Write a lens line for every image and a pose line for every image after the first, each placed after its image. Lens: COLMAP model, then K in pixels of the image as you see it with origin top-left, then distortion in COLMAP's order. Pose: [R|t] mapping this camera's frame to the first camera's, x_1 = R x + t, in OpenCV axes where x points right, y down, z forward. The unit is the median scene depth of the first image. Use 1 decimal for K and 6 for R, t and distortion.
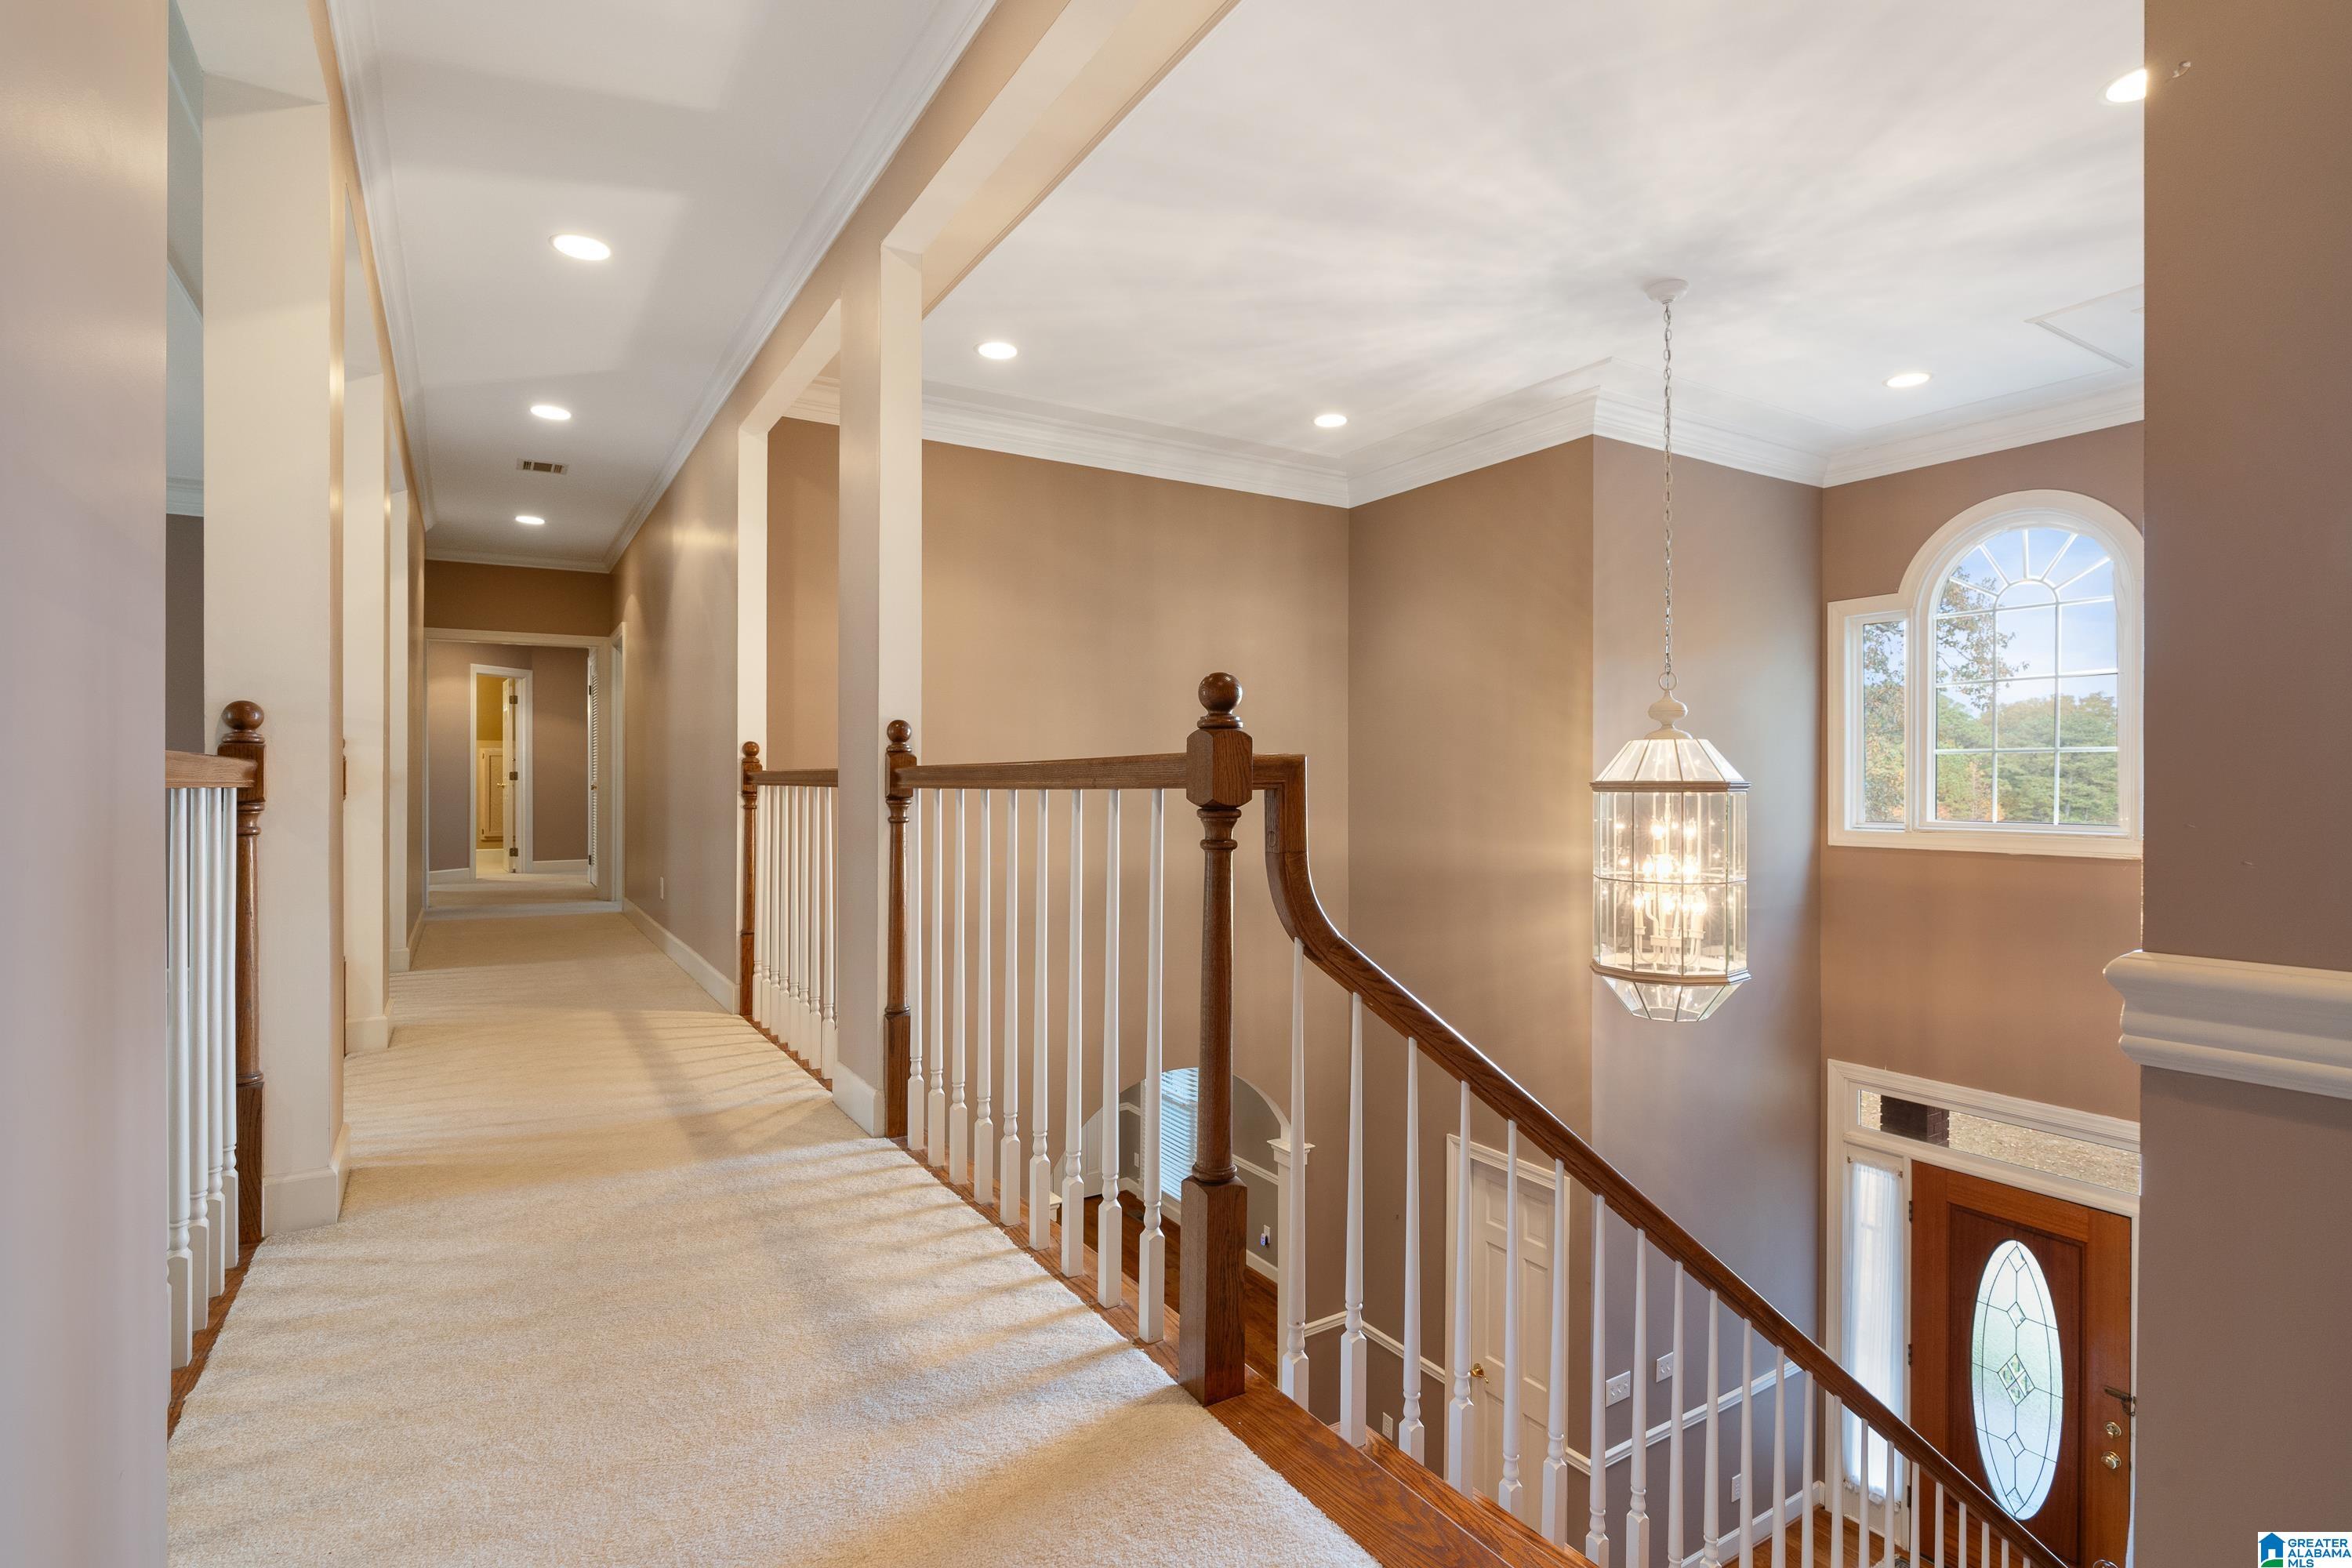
lens RADIAL K [[1146.2, 0, 1170.2], [0, 1146.2, 778.3], [0, 0, 1]] dist [-0.005932, 0.002209]
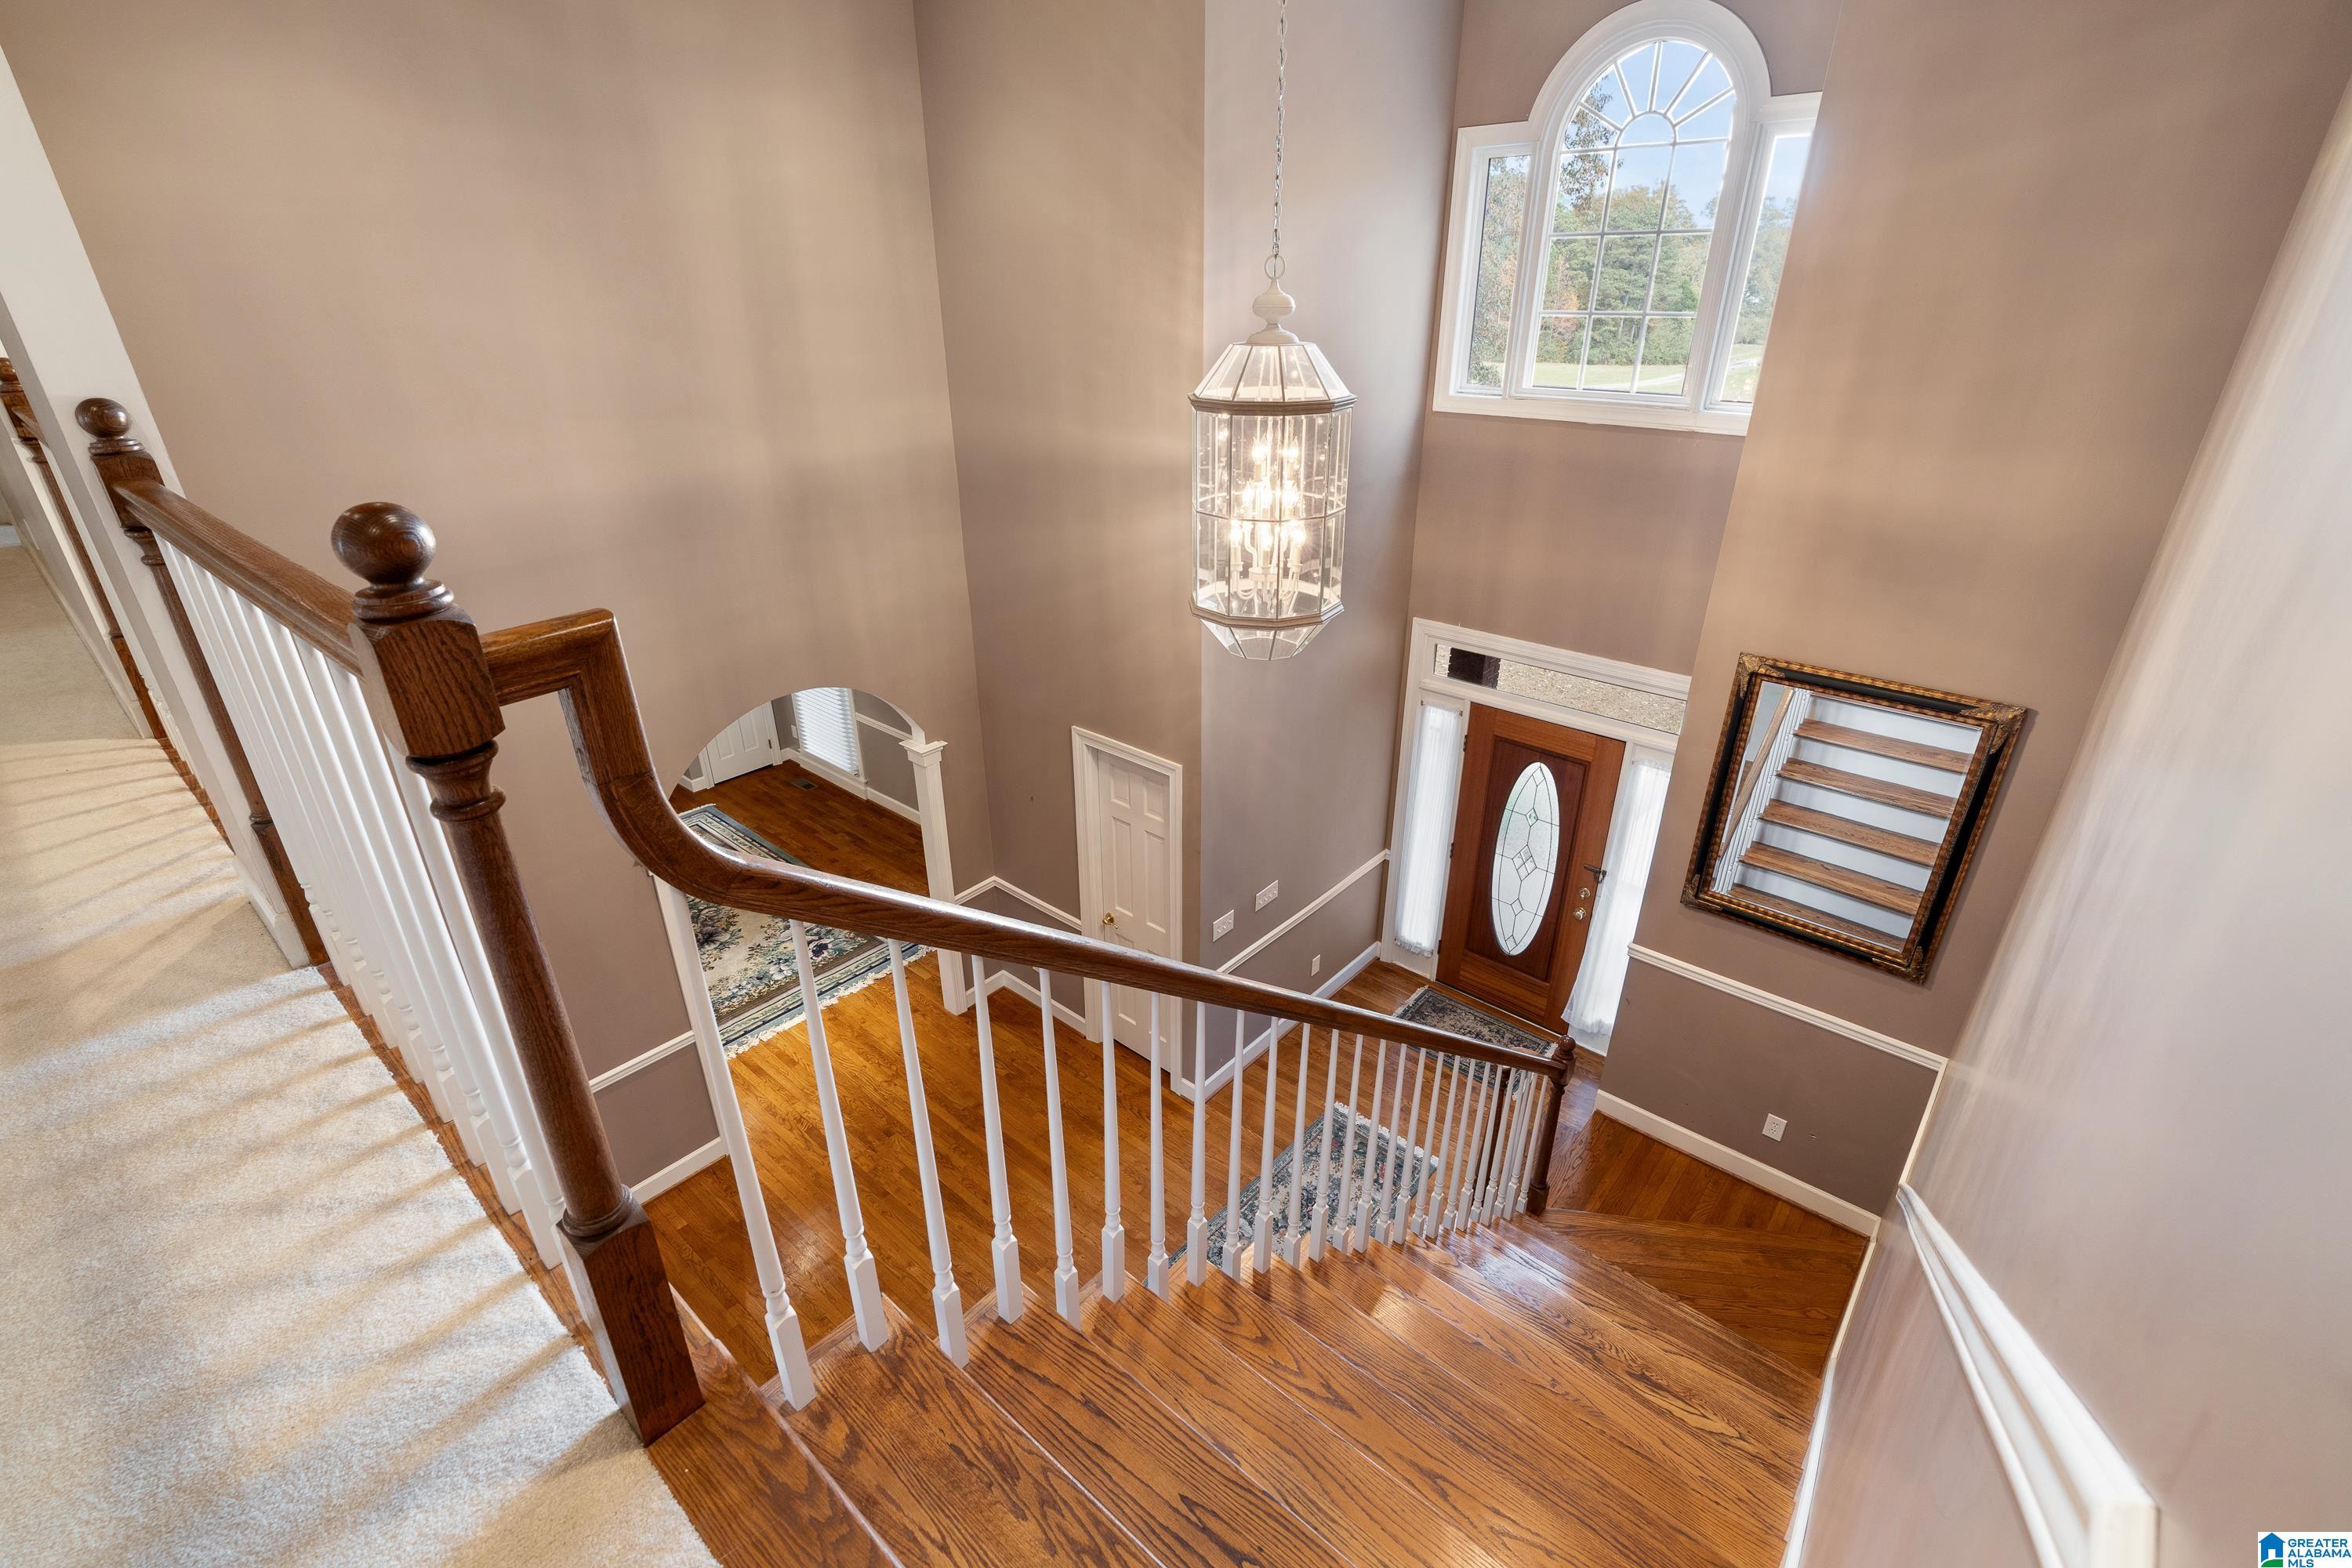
lens RADIAL K [[1065.7, 0, 1168.8], [0, 1065.7, 793.3], [0, 0, 1]] dist [-0.005523, 0.001370]
pose [[0.957244, -0.135397, 0.255639, 0.110608], [0.009815, 0.898397, 0.439074, -0.081707], [-0.289115, -0.417792, 0.861315, 0.193999]]
